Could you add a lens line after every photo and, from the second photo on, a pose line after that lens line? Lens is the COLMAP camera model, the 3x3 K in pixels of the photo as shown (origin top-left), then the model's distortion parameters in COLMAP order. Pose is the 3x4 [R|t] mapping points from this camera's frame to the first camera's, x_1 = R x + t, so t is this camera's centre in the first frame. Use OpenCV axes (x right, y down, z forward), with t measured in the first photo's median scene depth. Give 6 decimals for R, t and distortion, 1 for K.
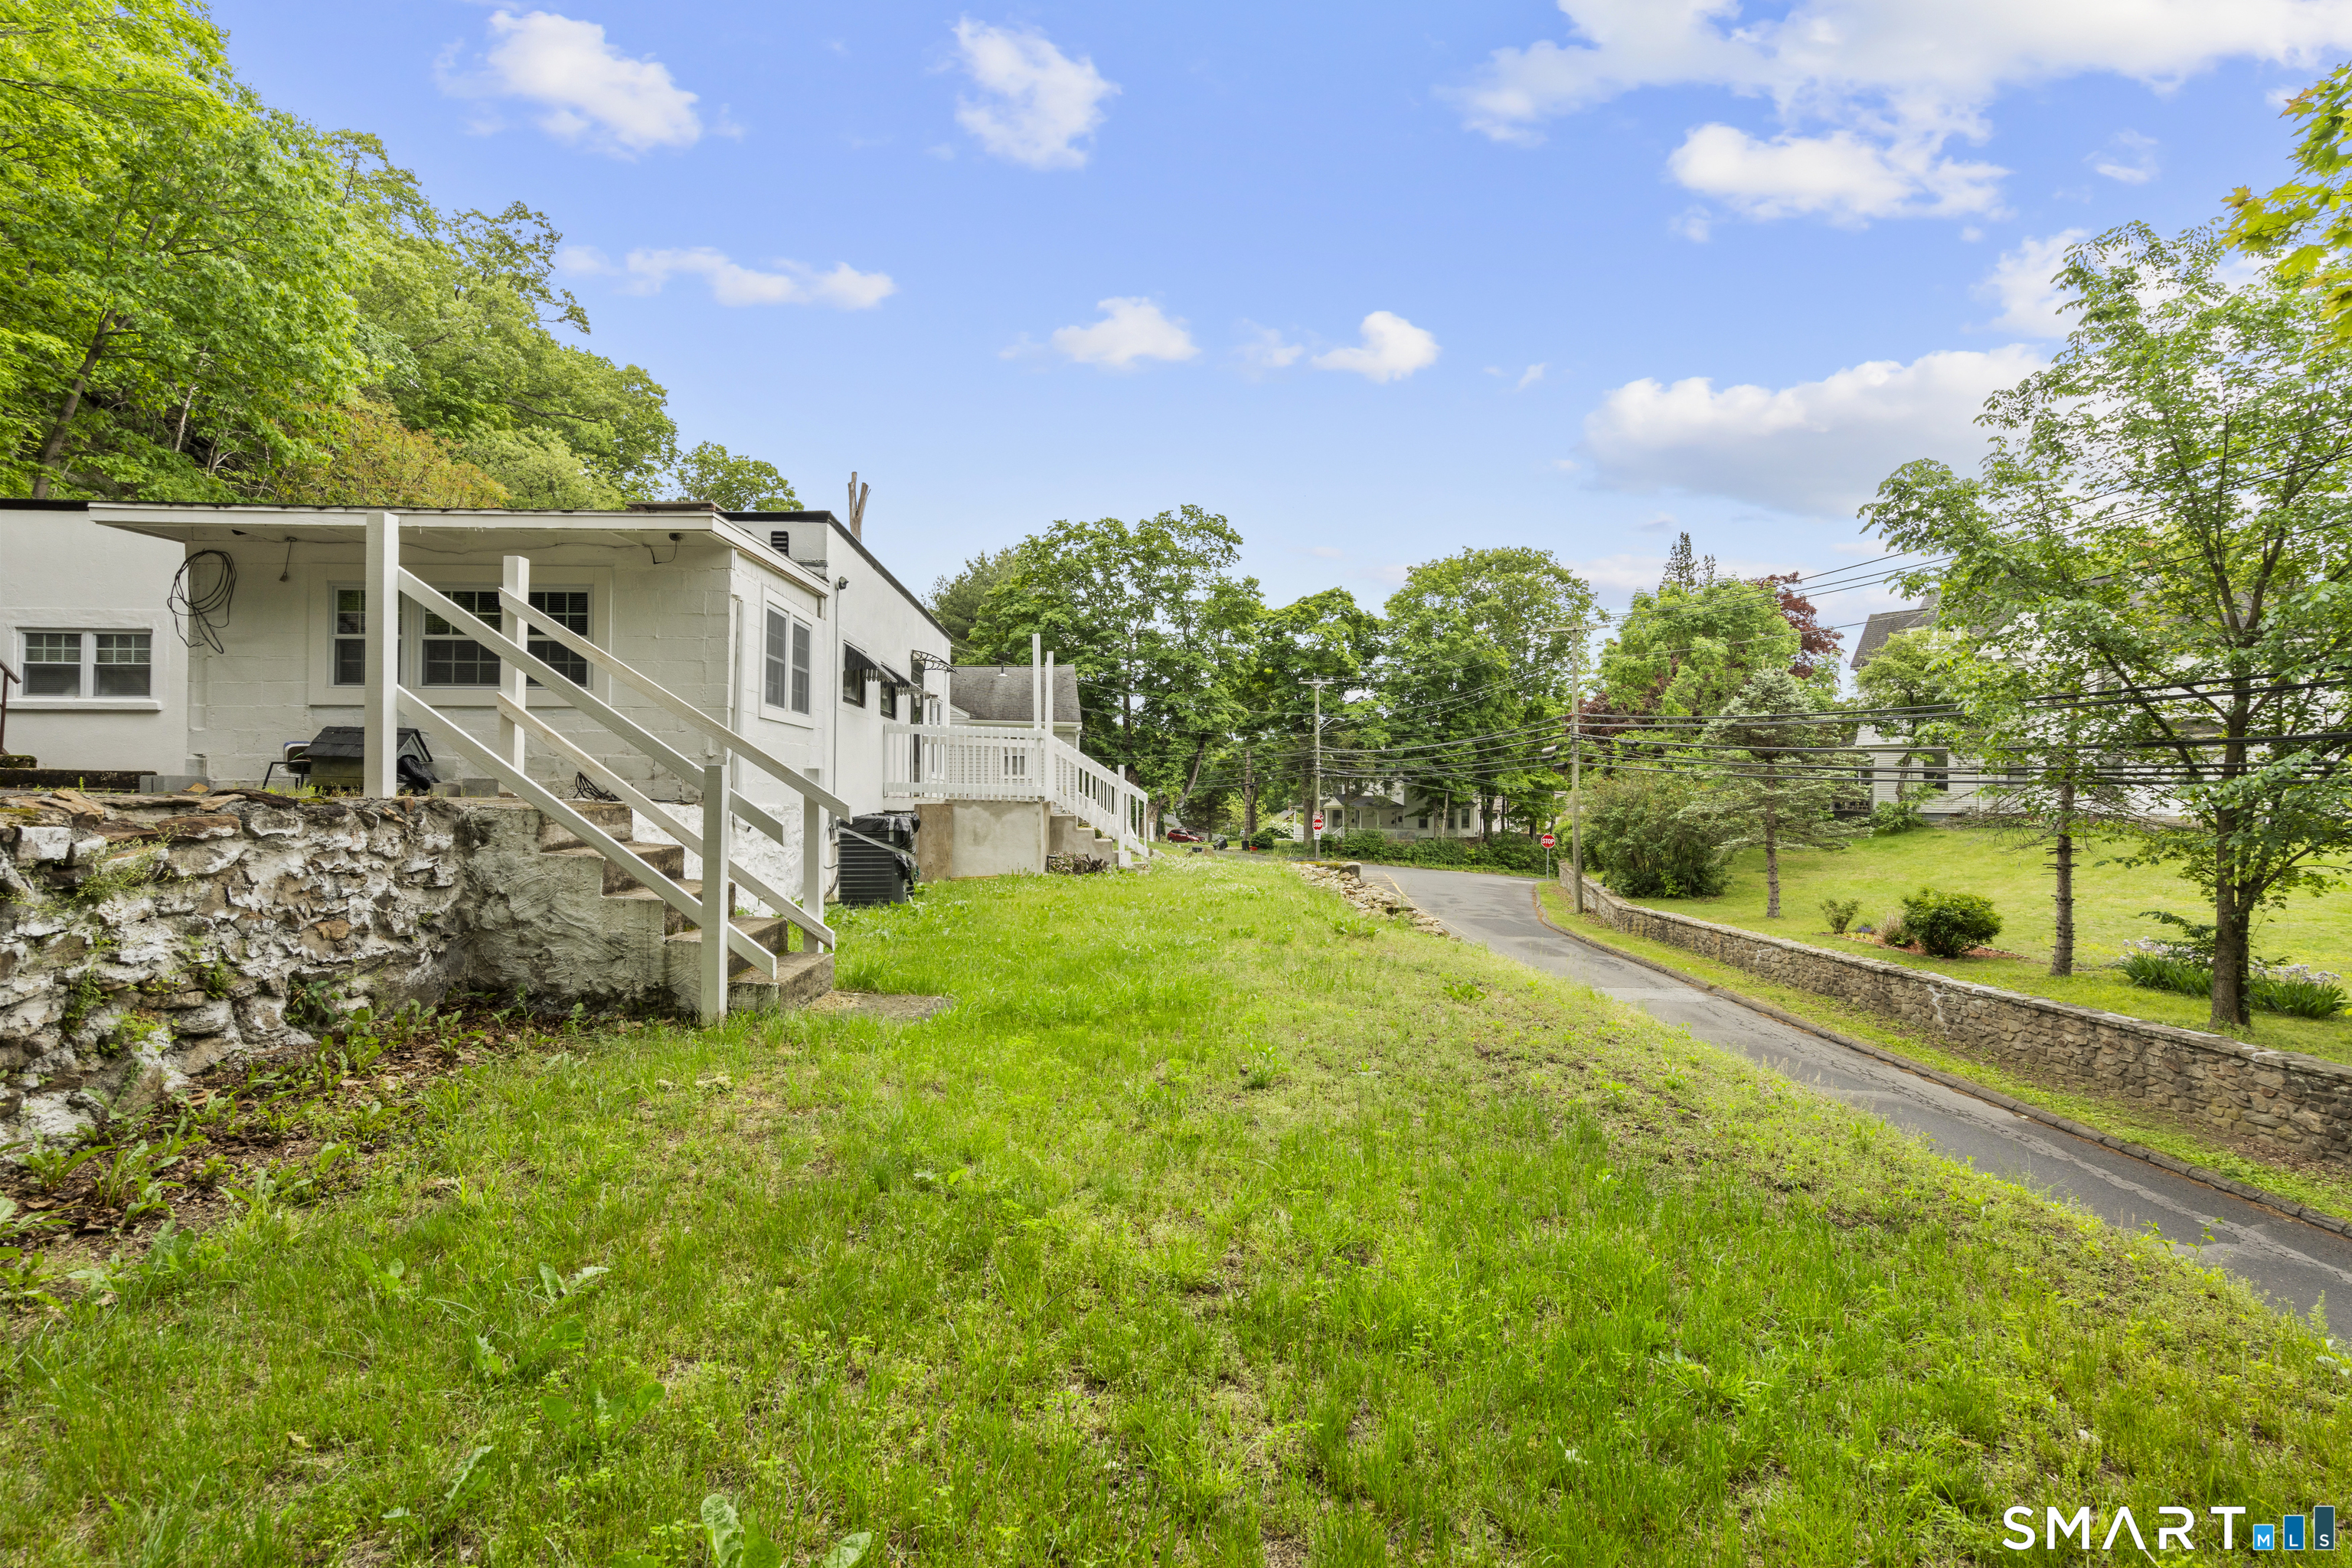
lens RADIAL K [[1050.8, 0, 1168.8], [0, 1050.8, 785.5], [0, 0, 1]] dist [-0.007250, 0.003218]
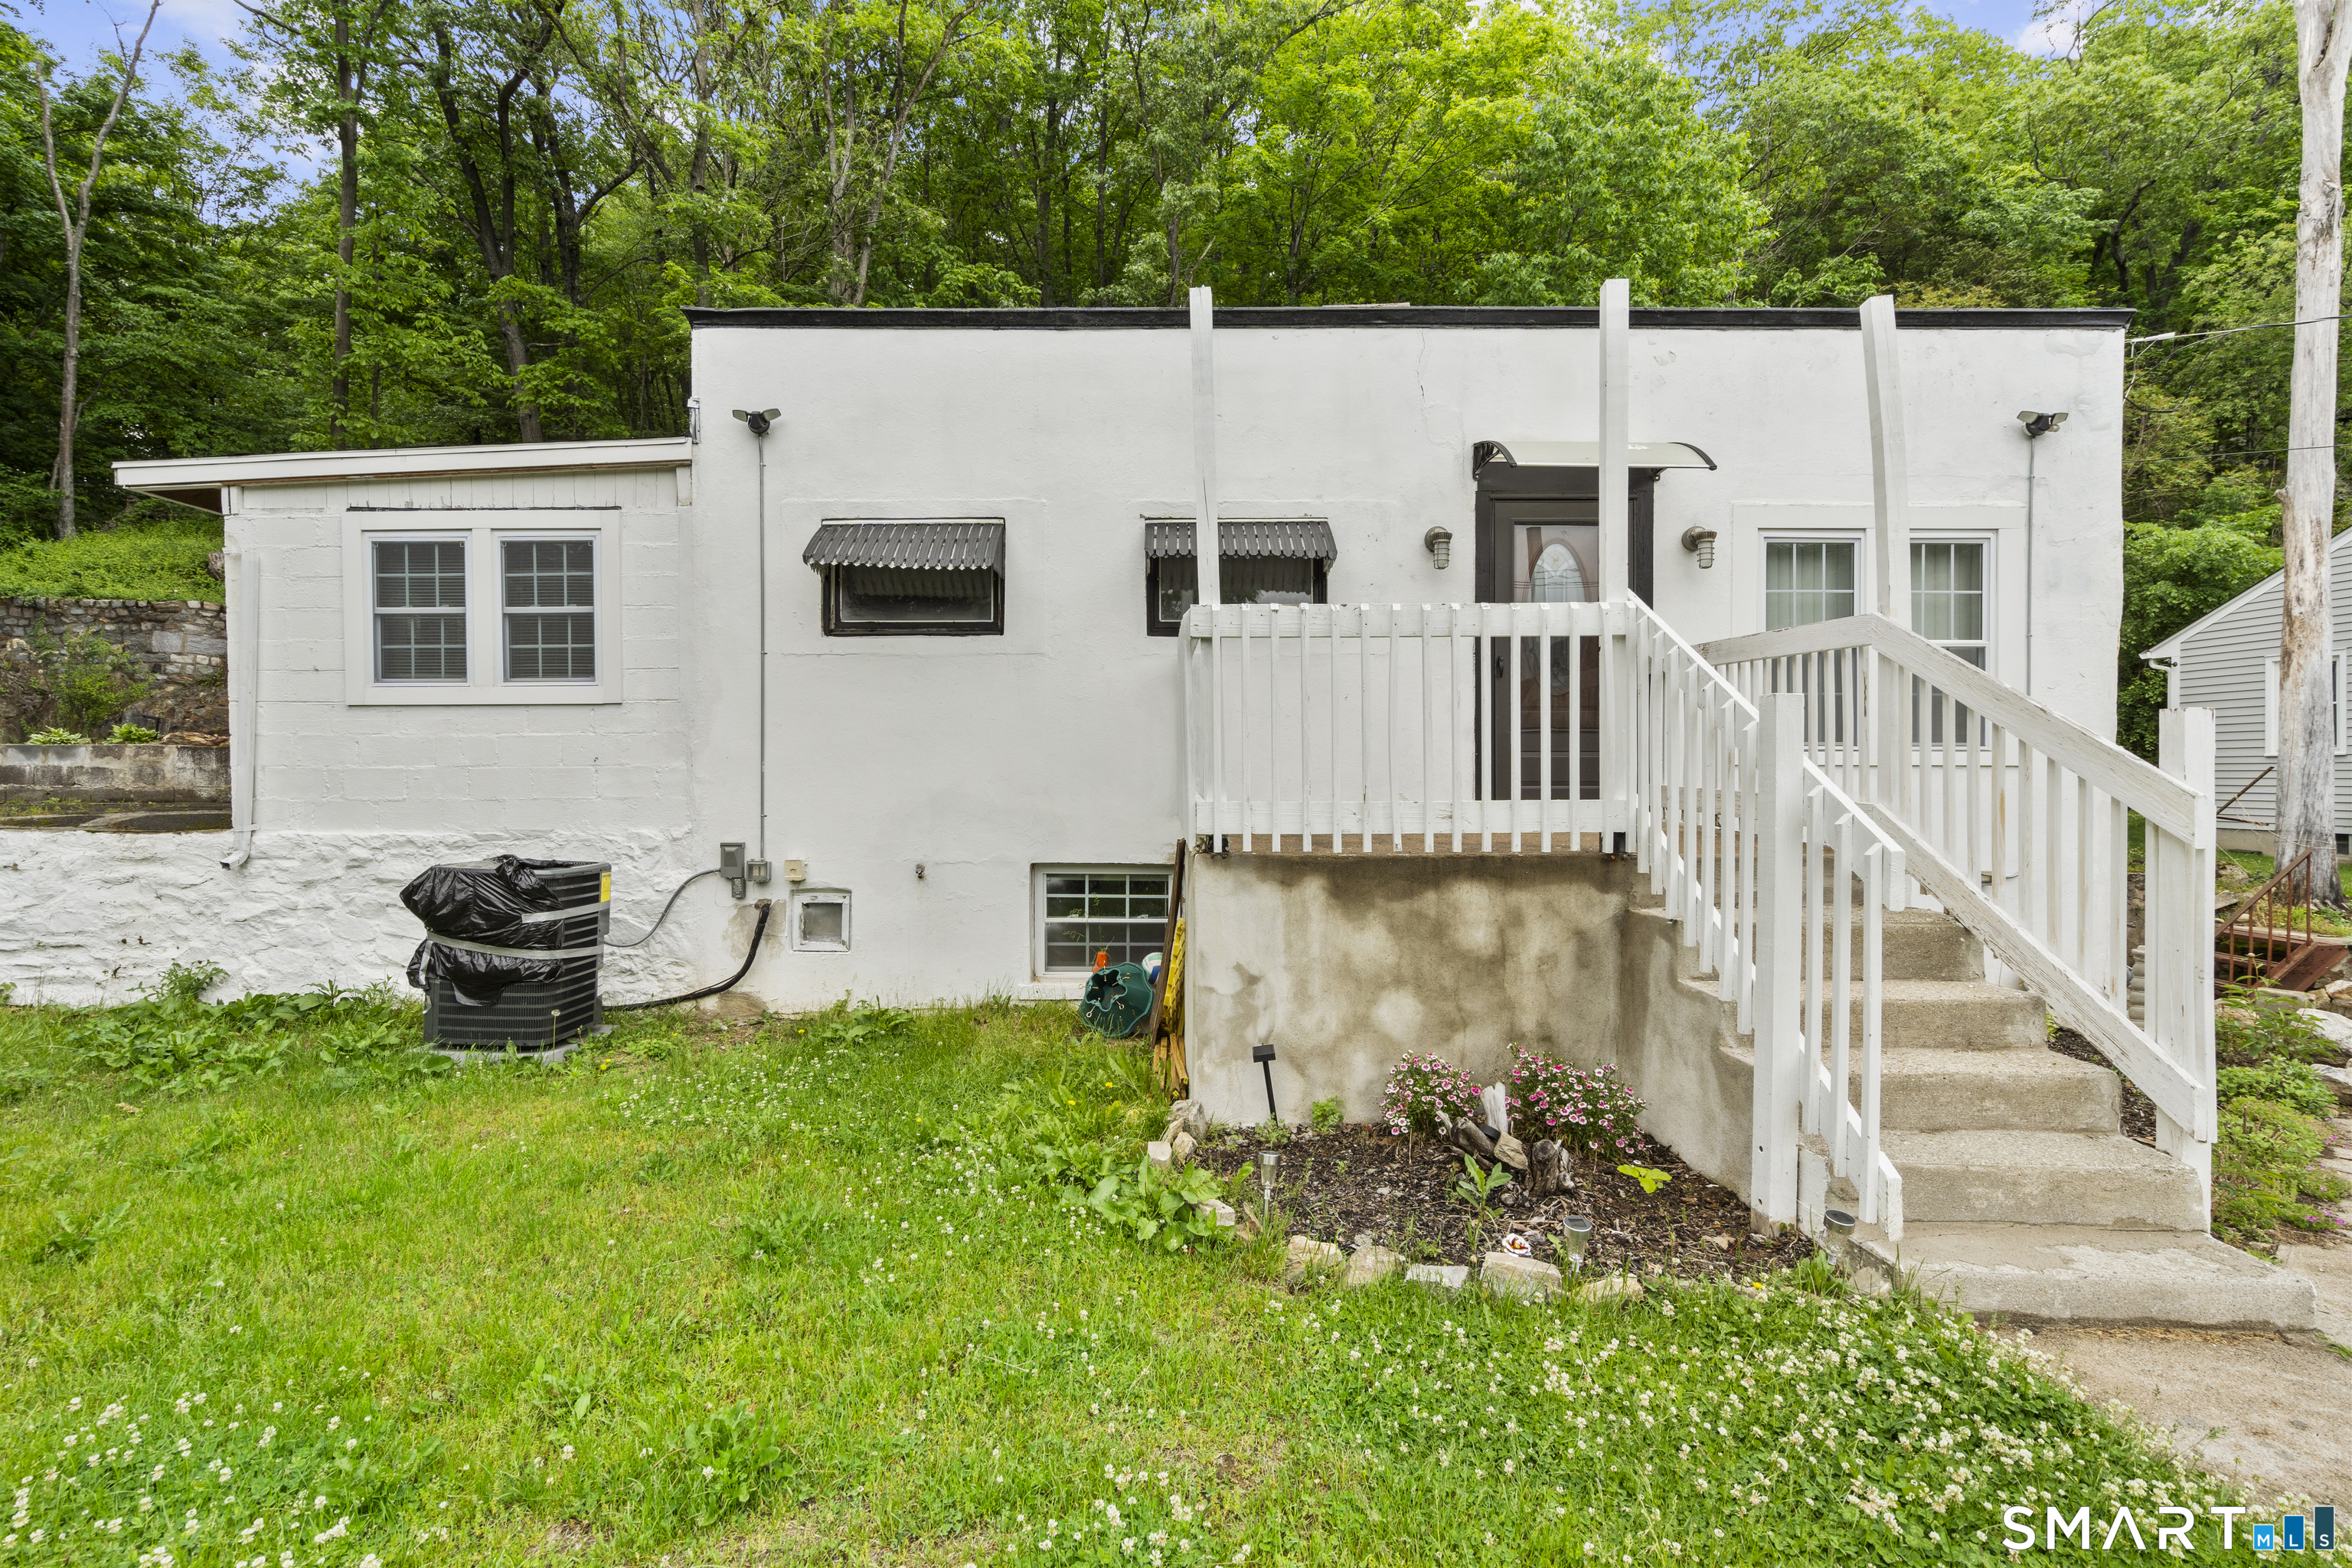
lens RADIAL K [[1050.8, 0, 1168.8], [0, 1050.8, 785.5], [0, 0, 1]] dist [-0.007250, 0.003218]
pose [[-0.049965, 0.006787, -0.998728, 0.156082], [0.013818, 0.999886, 0.006103, -0.005158], [0.998655, -0.013496, -0.050053, 0.901476]]
